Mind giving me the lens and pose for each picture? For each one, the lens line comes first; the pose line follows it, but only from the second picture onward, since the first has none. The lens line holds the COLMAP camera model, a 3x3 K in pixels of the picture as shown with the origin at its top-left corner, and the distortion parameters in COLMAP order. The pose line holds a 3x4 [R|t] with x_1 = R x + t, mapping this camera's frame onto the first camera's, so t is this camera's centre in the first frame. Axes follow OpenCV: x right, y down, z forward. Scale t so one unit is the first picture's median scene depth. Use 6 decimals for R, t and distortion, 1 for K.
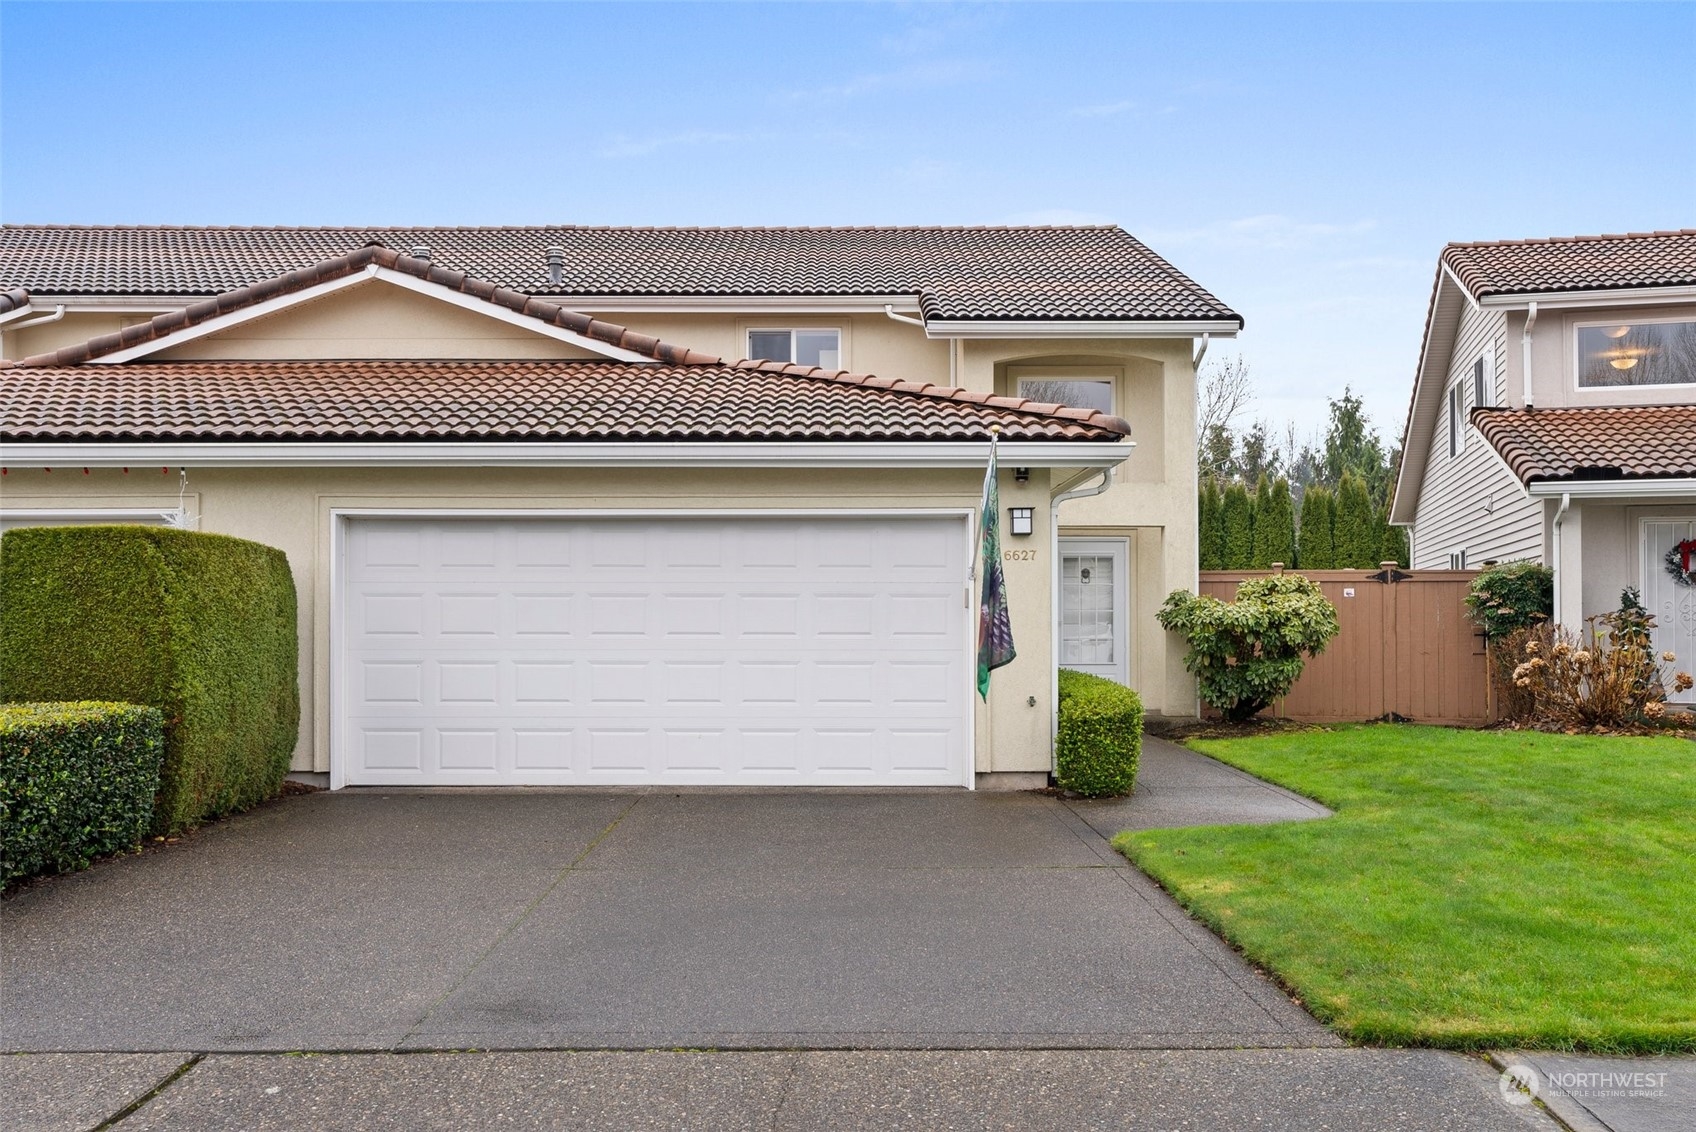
lens RADIAL K [[1482.8, 0, 850.0], [0, 1482.8, 574.5], [0, 0, 1]] dist [-0.002805, -0.000342]
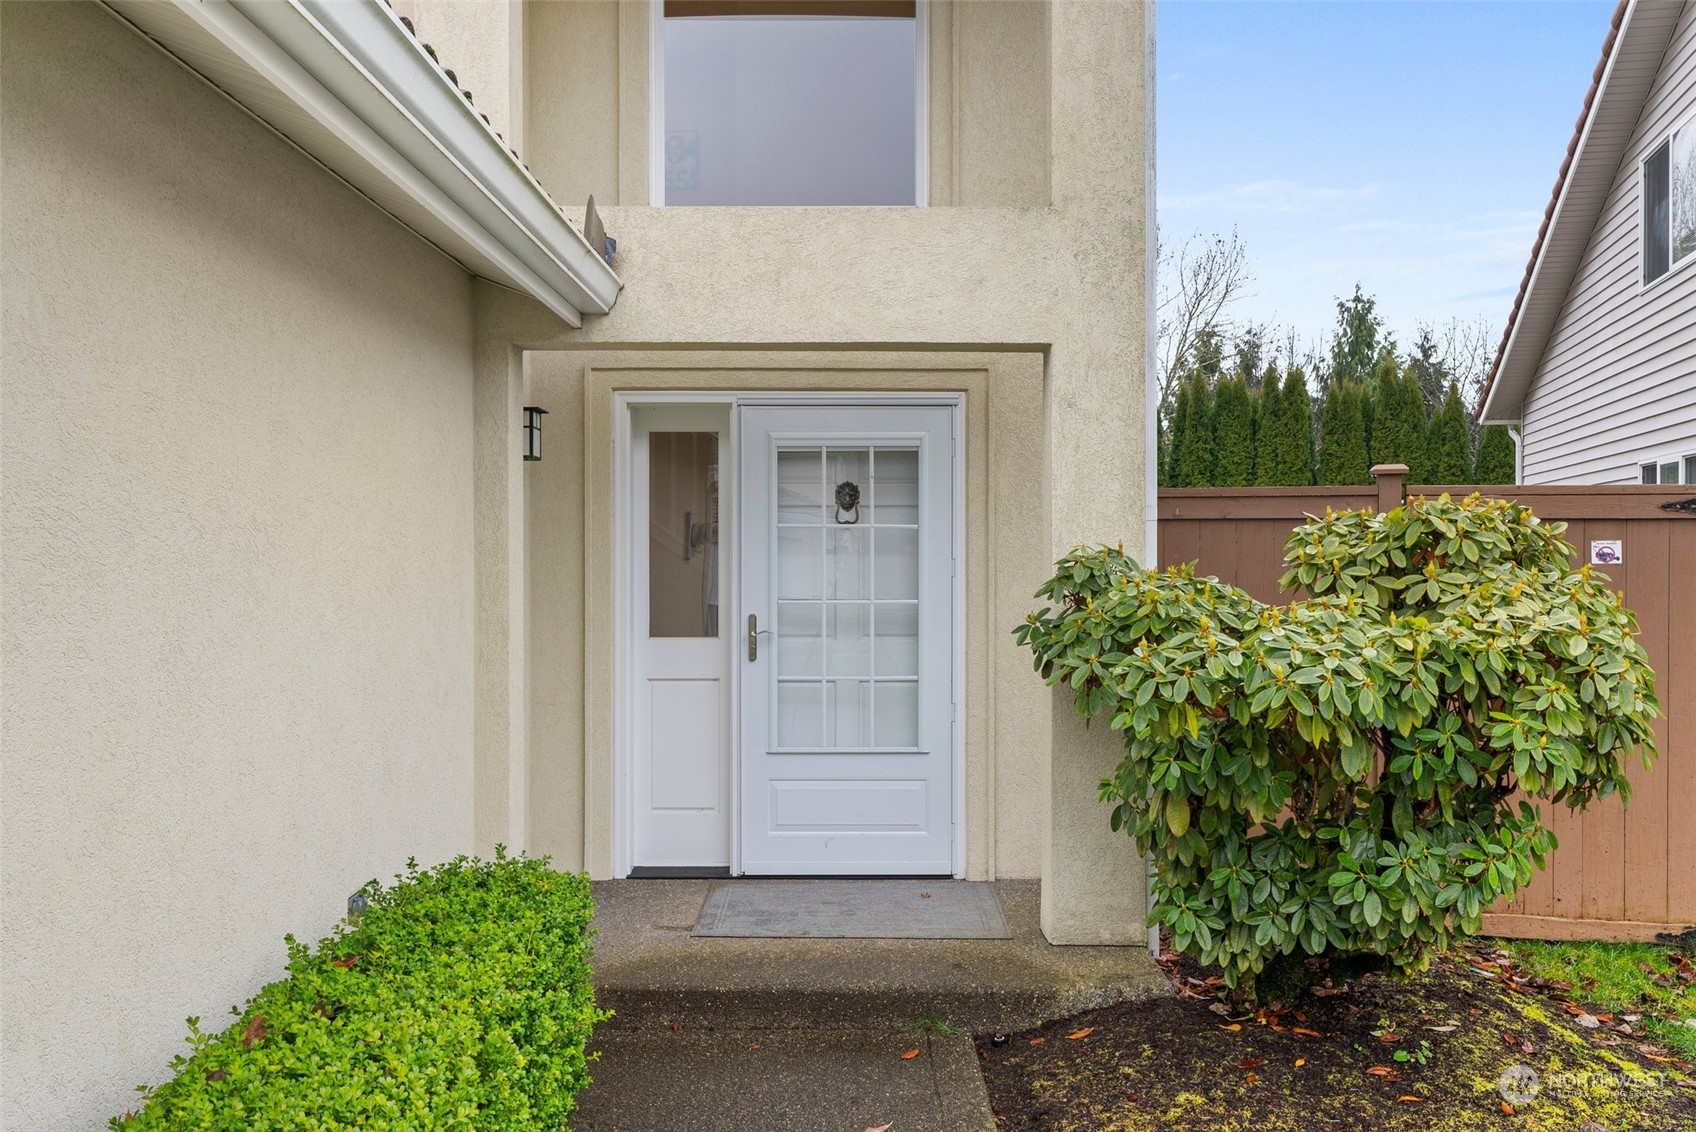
lens RADIAL K [[1418.0, 0, 847.3], [0, 1418.0, 555.9], [0, 0, 1]] dist [0.001107, 0.001091]
pose [[0.999997, -0.001085, -0.002413, 0.160872], [0.001170, 0.999365, 0.035612, 0.001353], [0.002373, -0.035615, 0.999363, 0.660787]]
